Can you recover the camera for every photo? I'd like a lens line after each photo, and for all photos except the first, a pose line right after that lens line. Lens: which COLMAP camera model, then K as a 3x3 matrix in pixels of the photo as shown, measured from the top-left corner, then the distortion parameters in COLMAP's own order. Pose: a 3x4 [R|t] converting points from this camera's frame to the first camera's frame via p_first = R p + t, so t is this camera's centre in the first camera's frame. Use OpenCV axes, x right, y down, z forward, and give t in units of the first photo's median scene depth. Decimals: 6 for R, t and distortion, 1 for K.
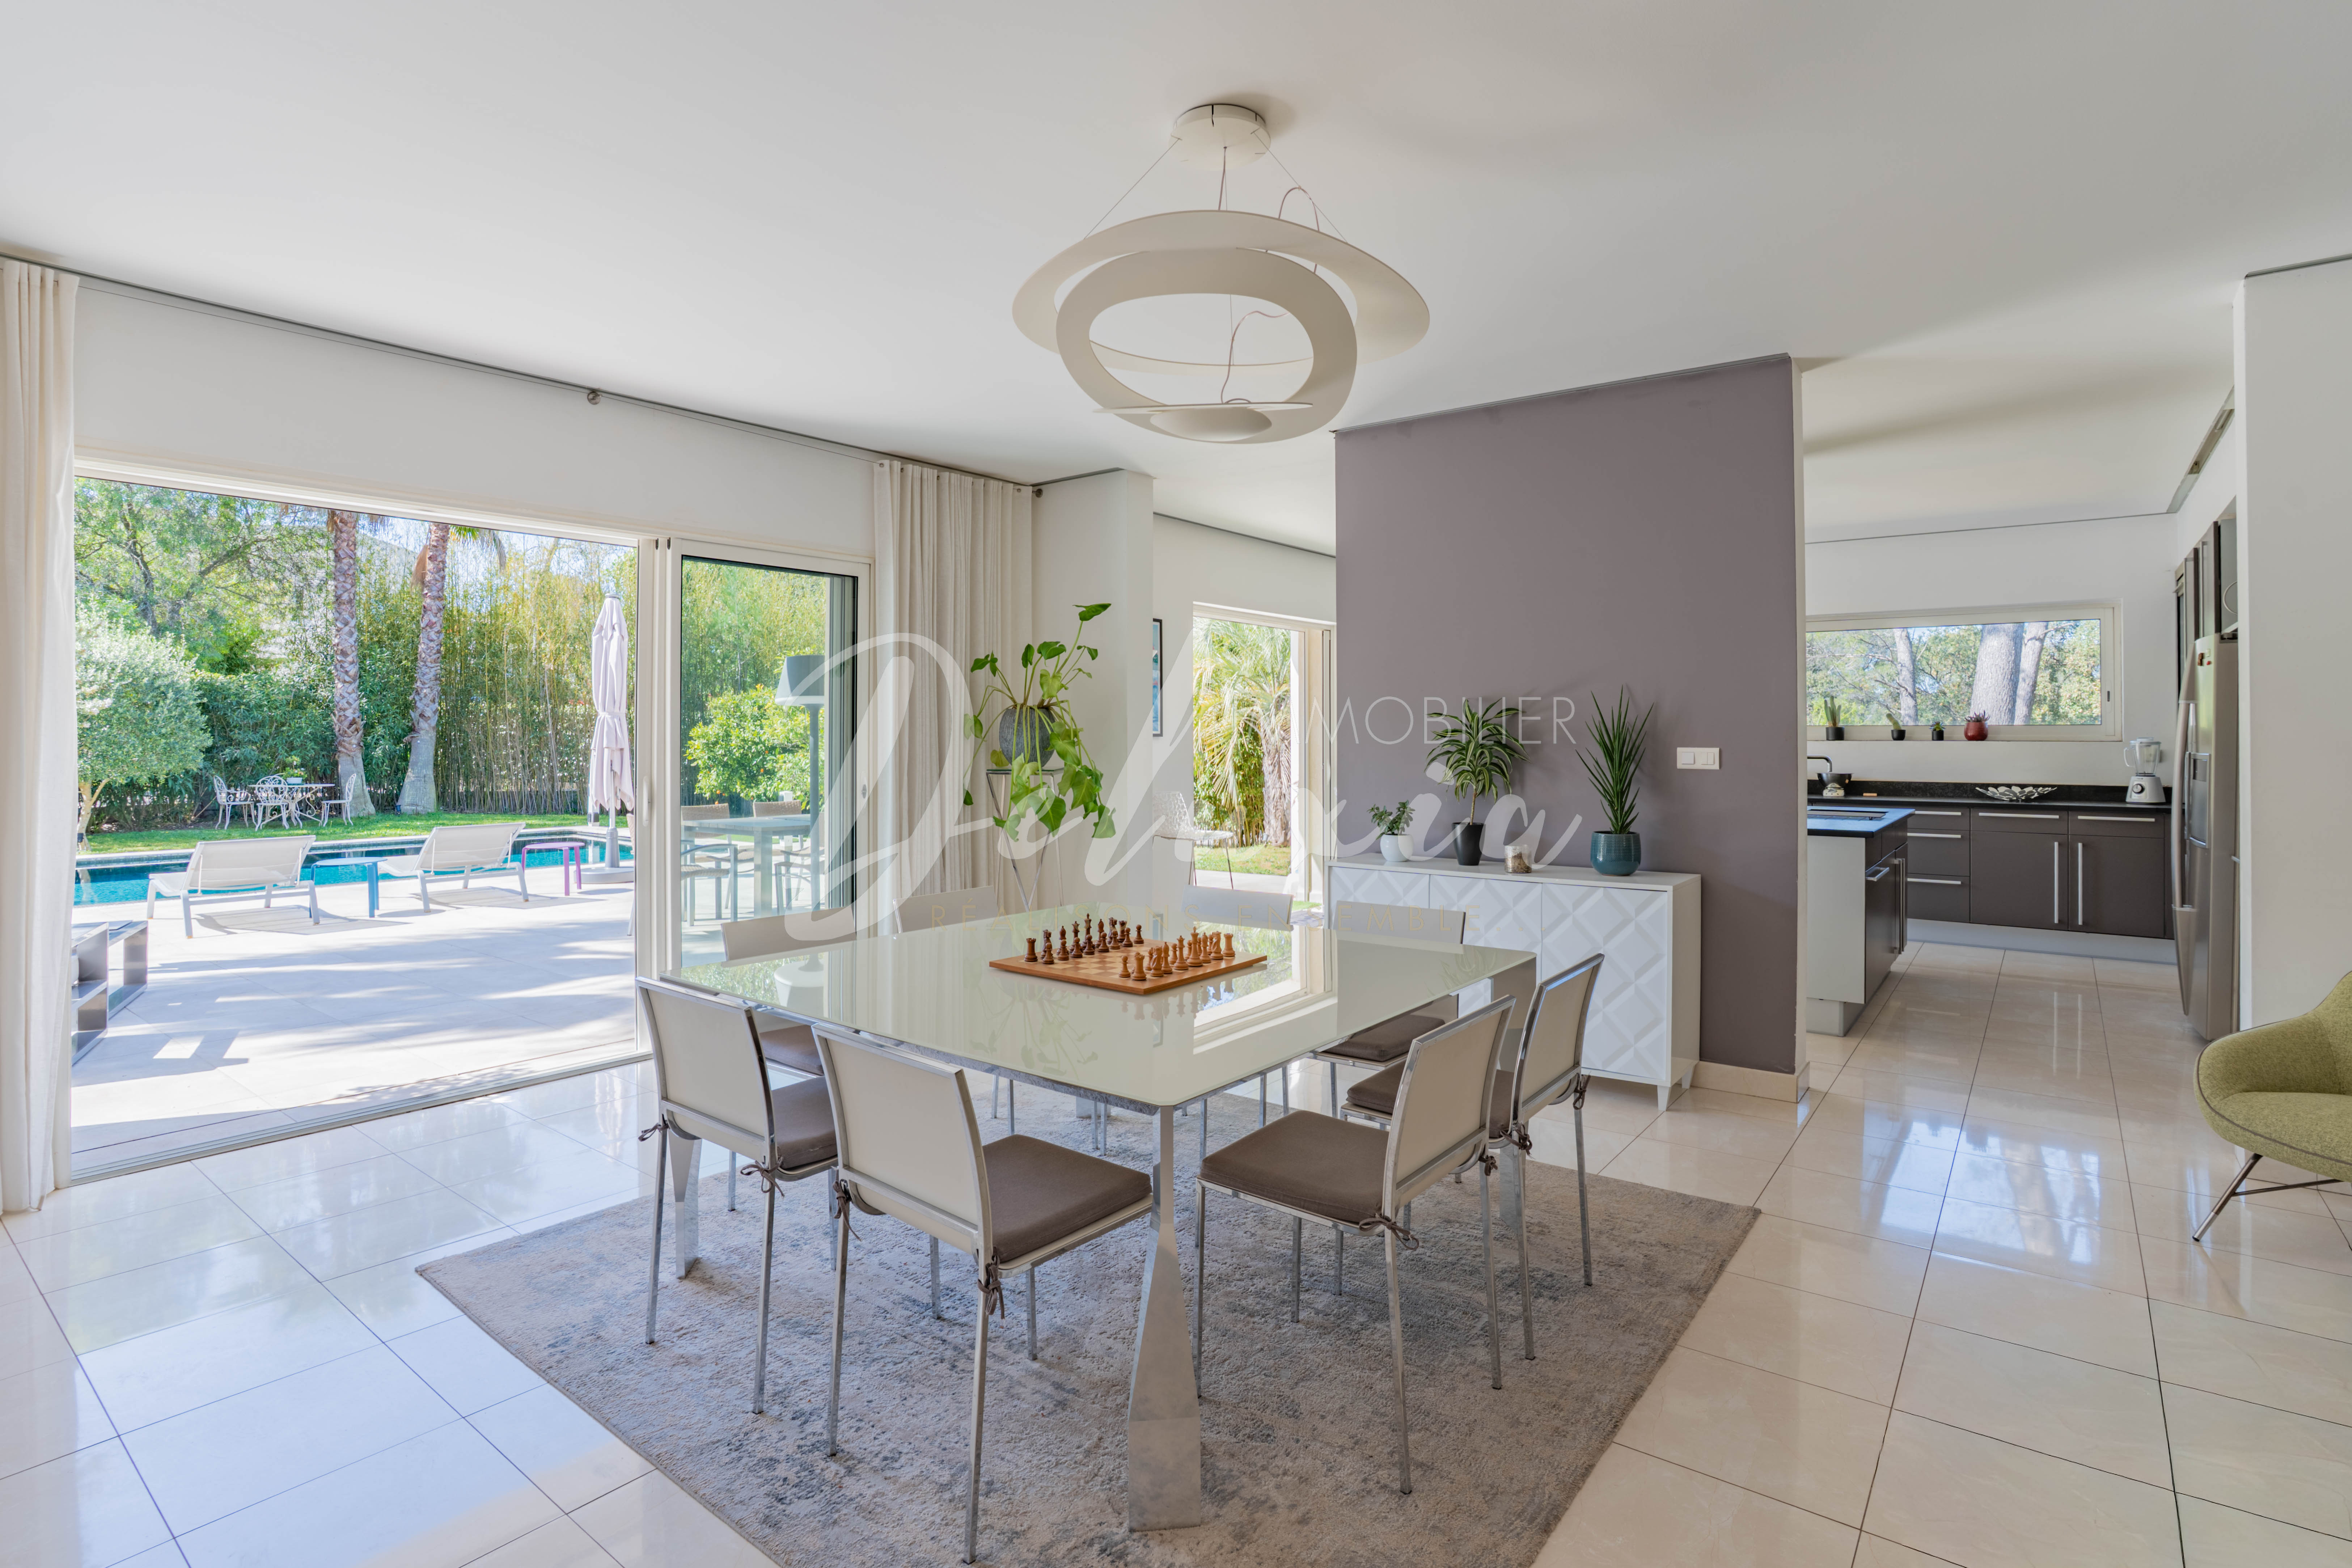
lens RADIAL K [[1155.7, 0, 1168.6], [0, 1155.7, 743.4], [0, 0, 1]] dist [-0.057622, 0.000075]
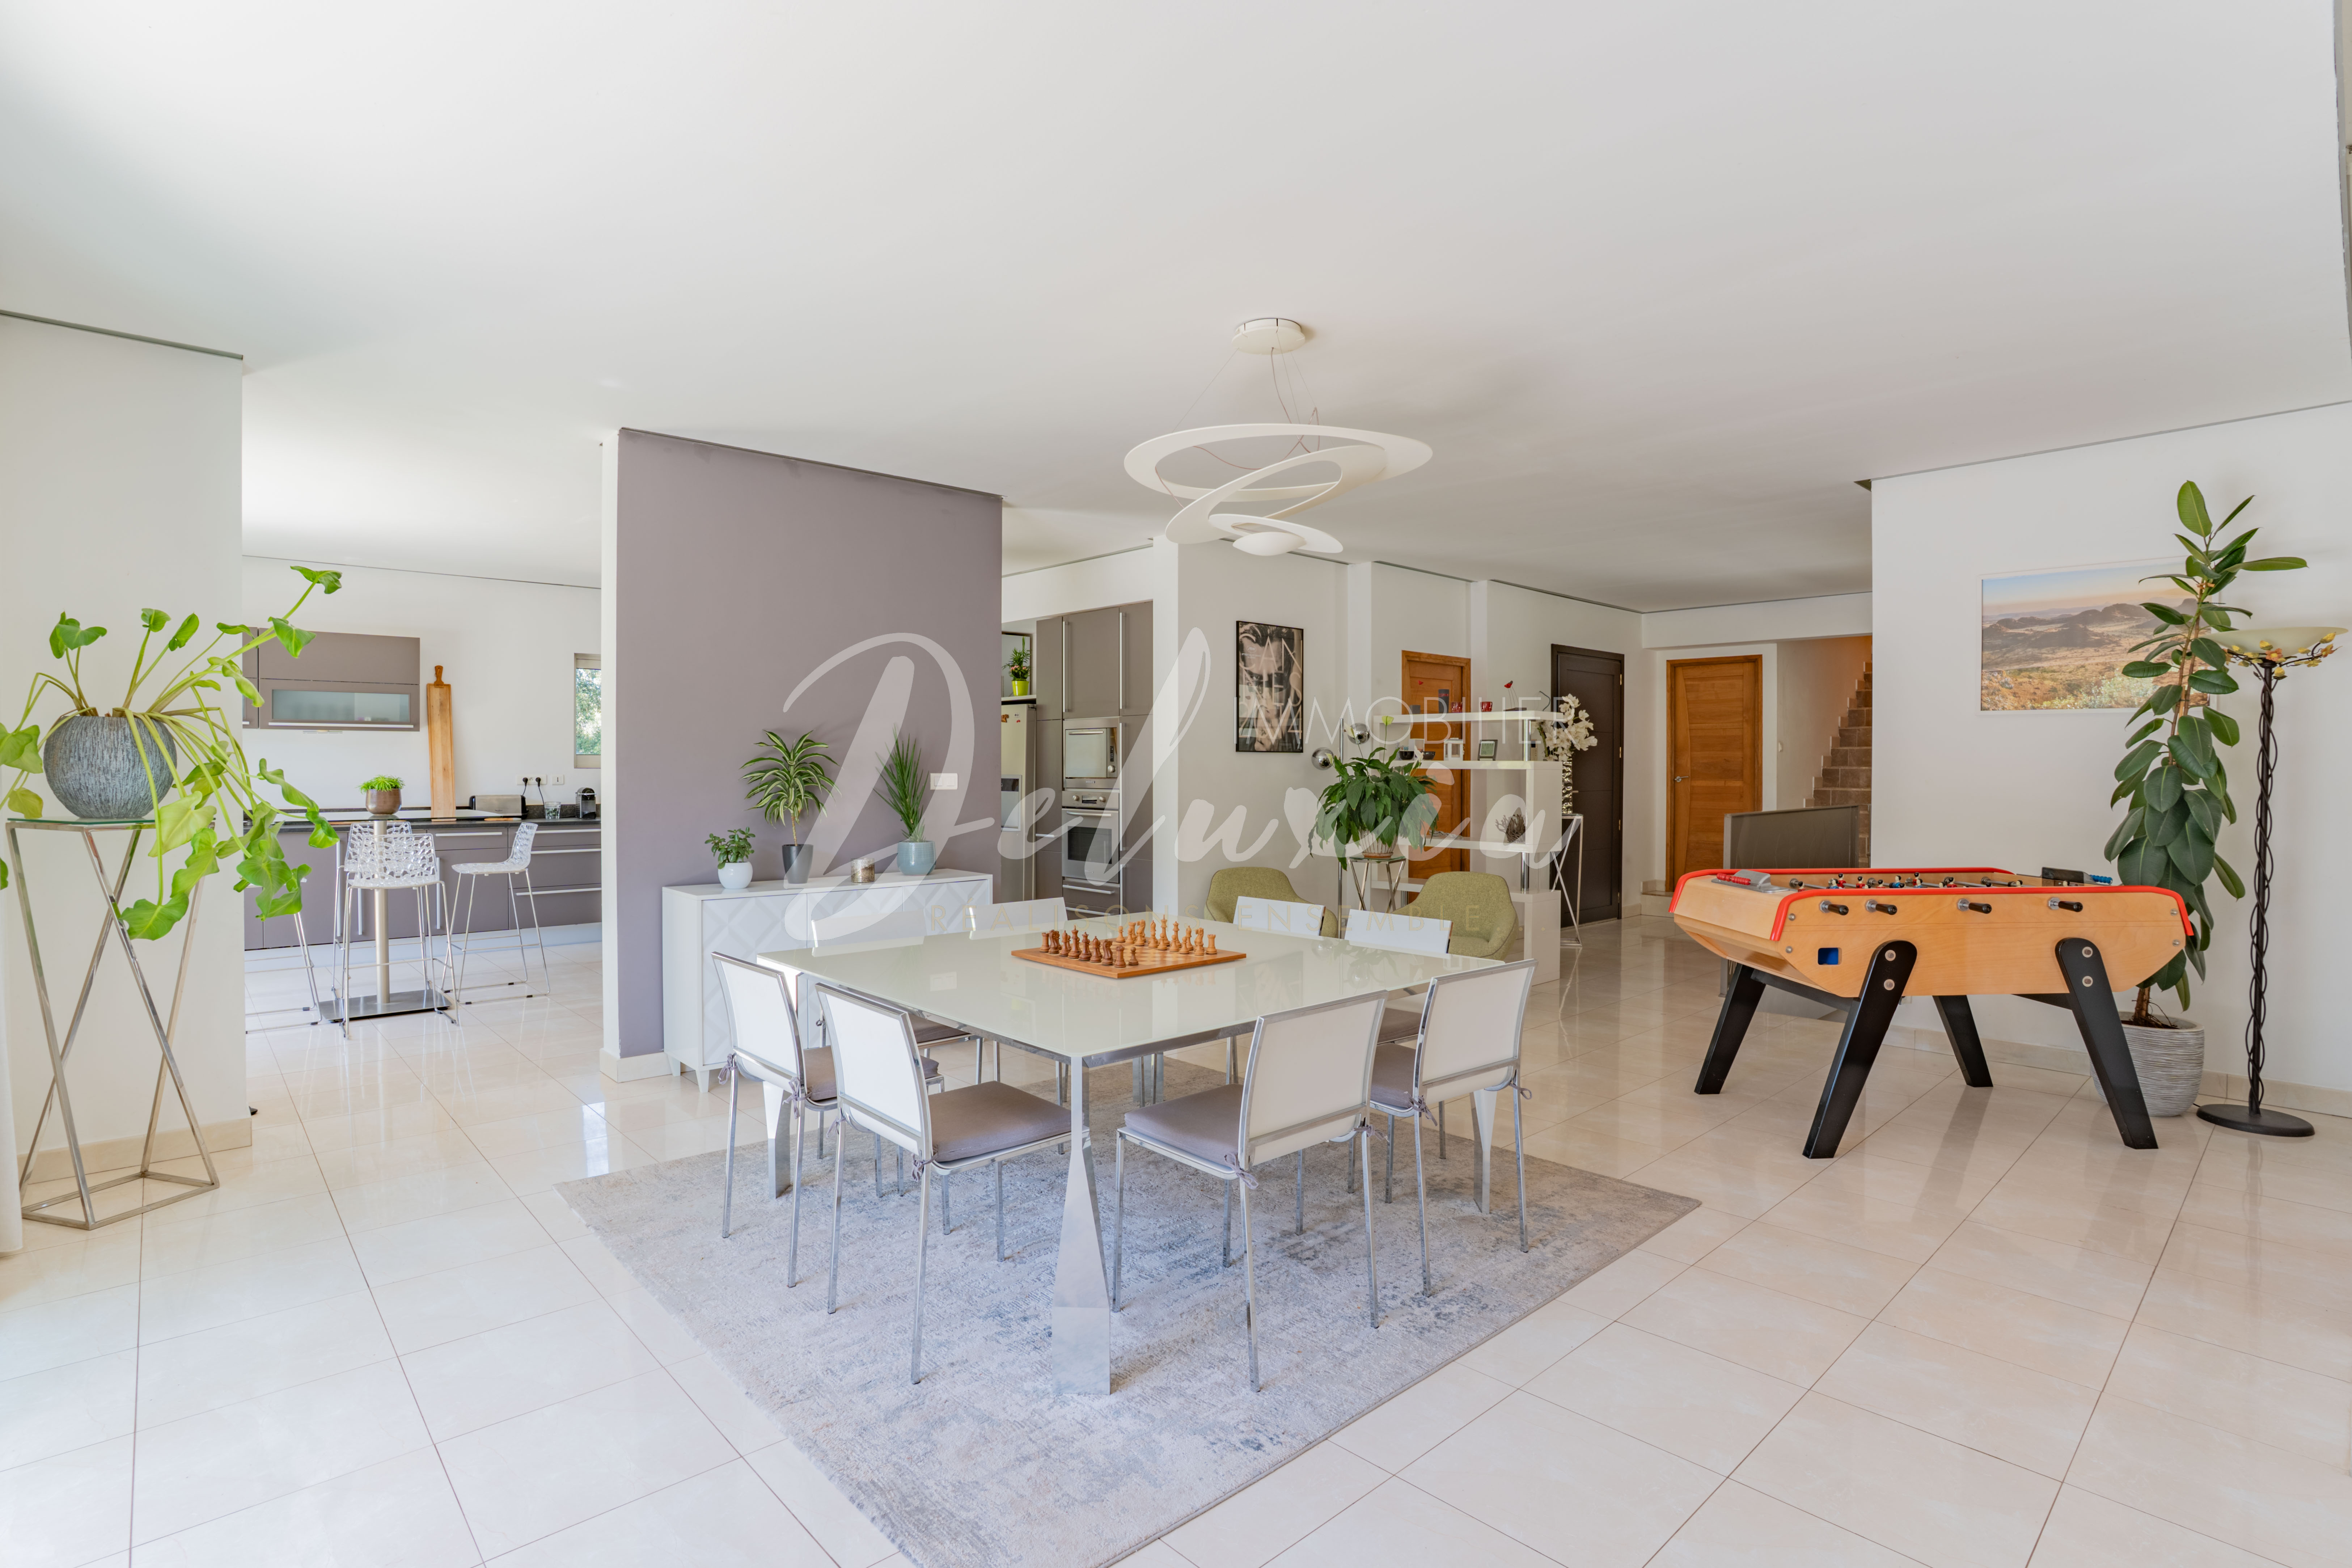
lens RADIAL K [[1140.8, 0, 1176.0], [0, 1140.8, 784.0], [0, 0, 1]] dist [-0.101828, 0.046178]
pose [[0.171449, -0.012544, 0.985113, -0.783722], [0.010437, 0.999886, 0.010916, 0.005525], [-0.985138, 0.008410, 0.171560, 0.509896]]
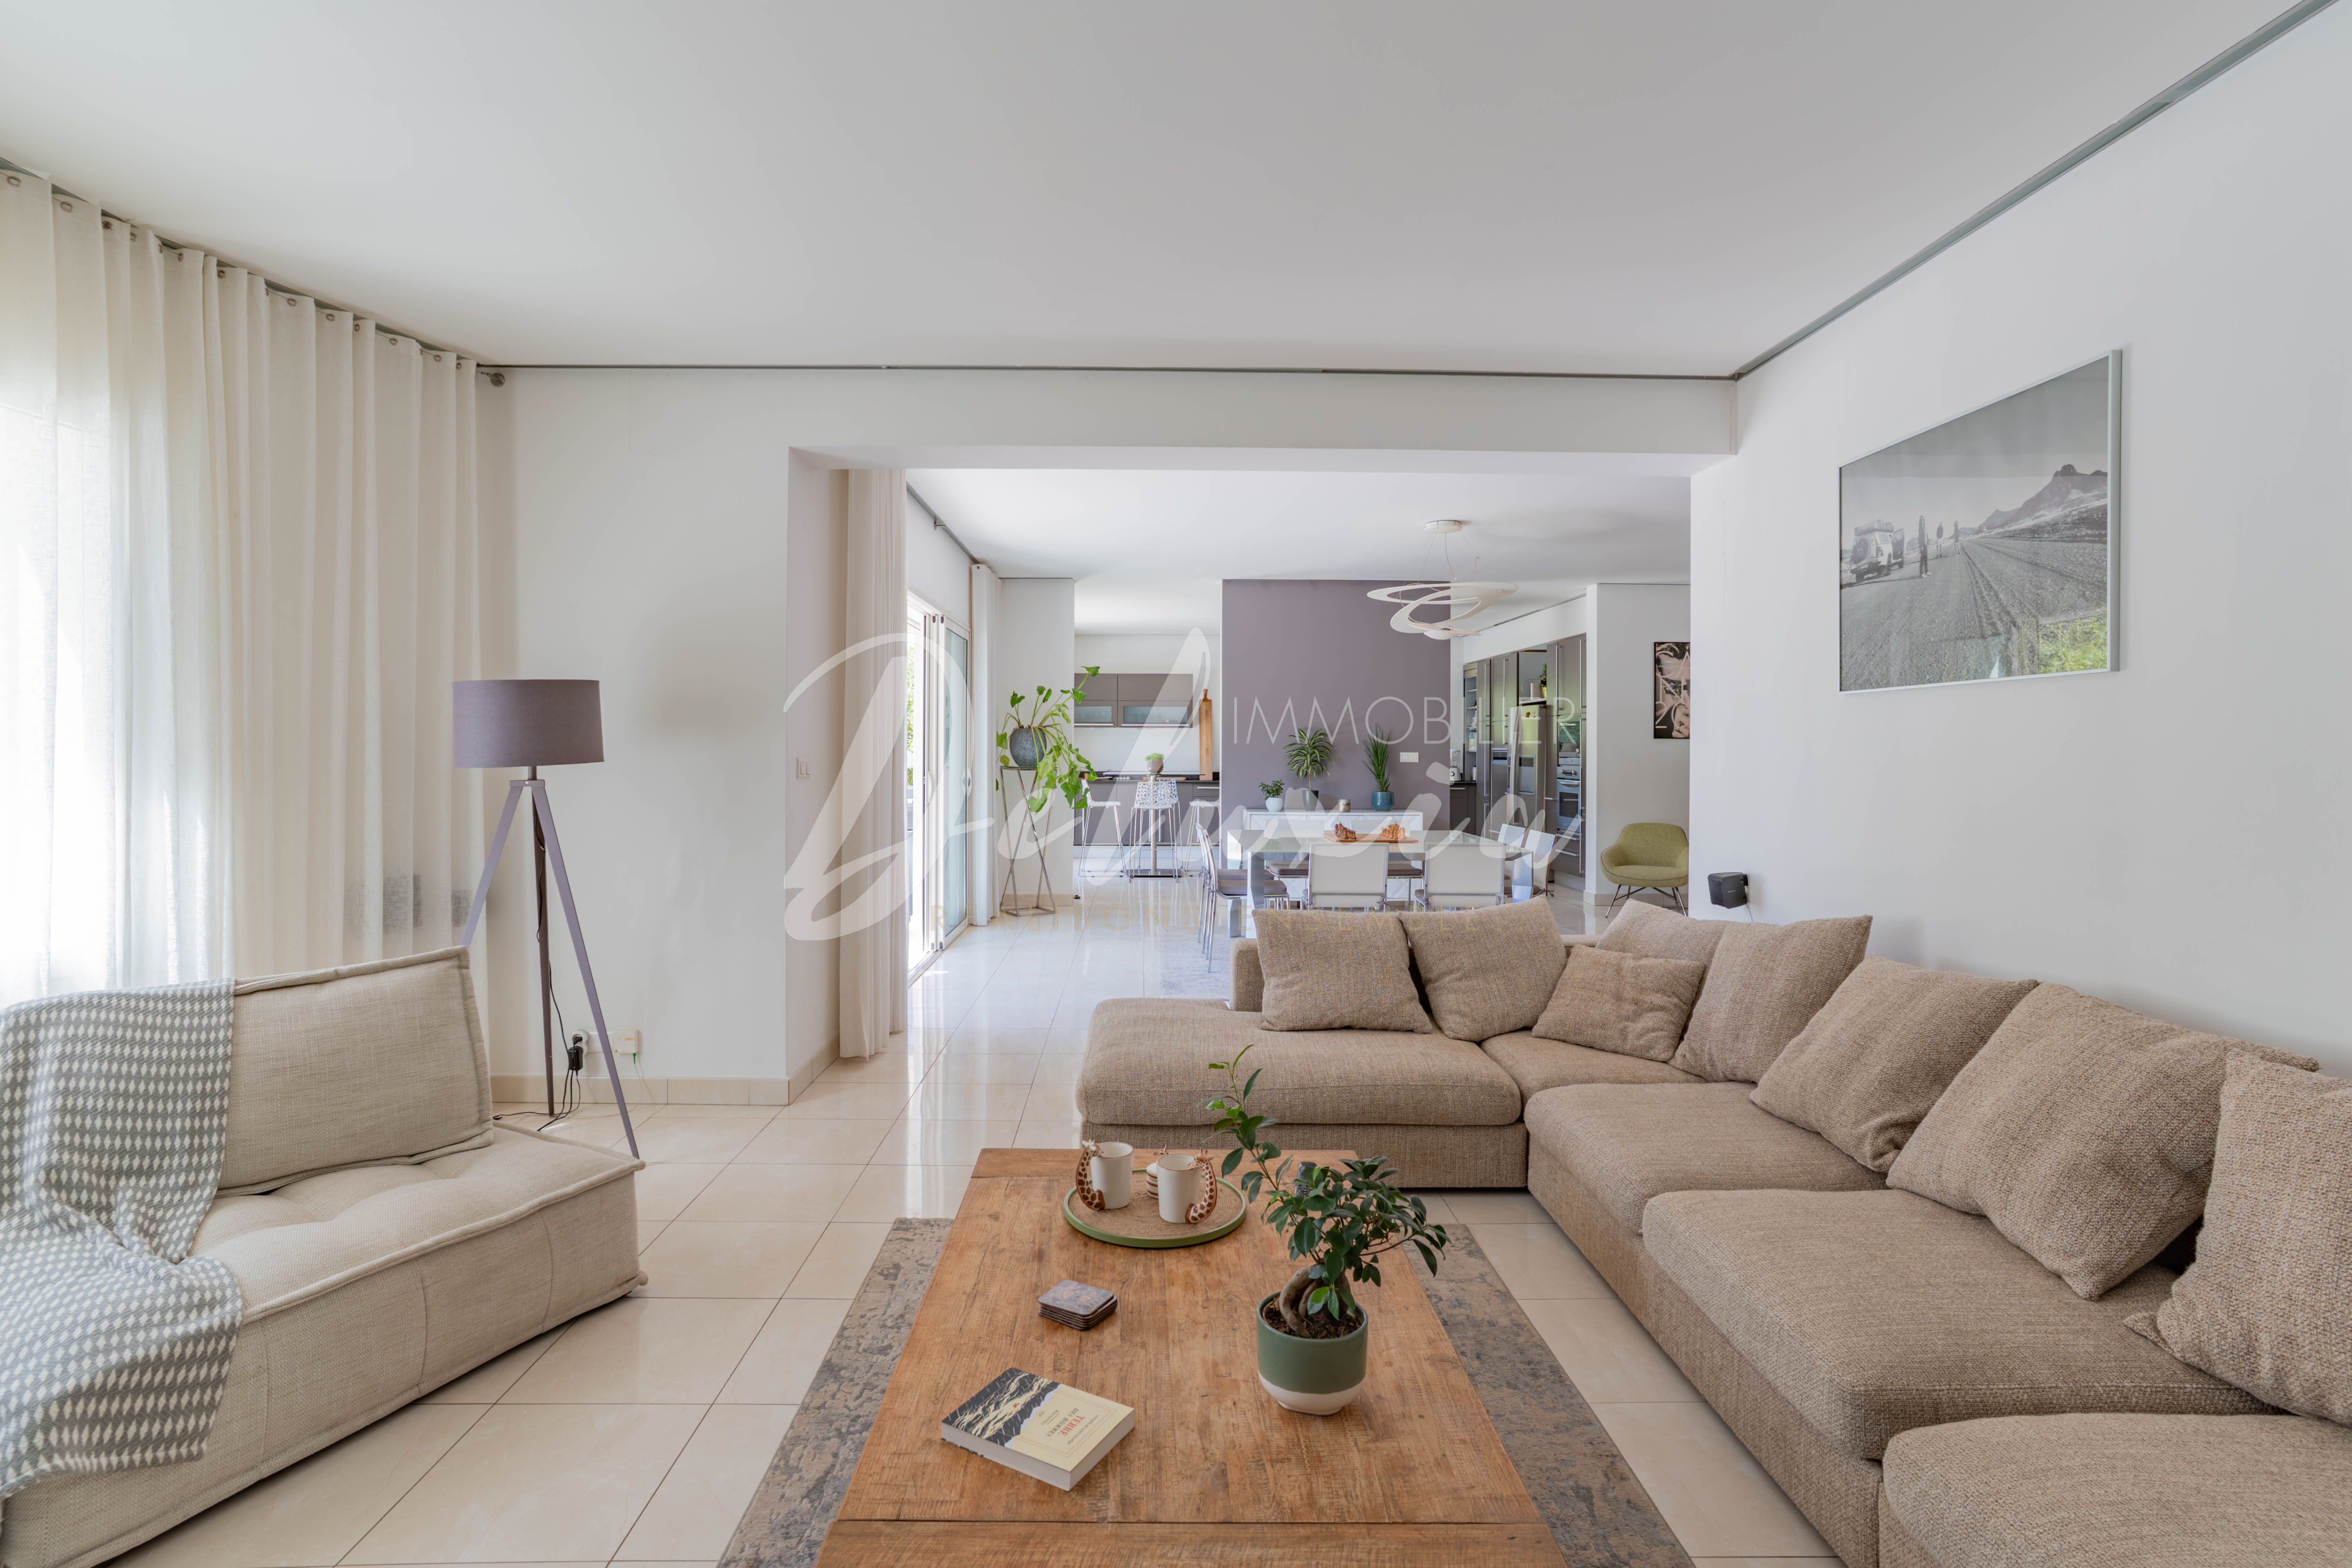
lens RADIAL K [[1155.7, 0, 1168.6], [0, 1155.7, 743.4], [0, 0, 1]] dist [-0.057622, 0.000075]
pose [[0.780664, 0.011078, 0.624852, -1.306038], [0.002504, 0.999779, -0.020854, 0.032734], [-0.624945, 0.017844, 0.780464, -0.470325]]
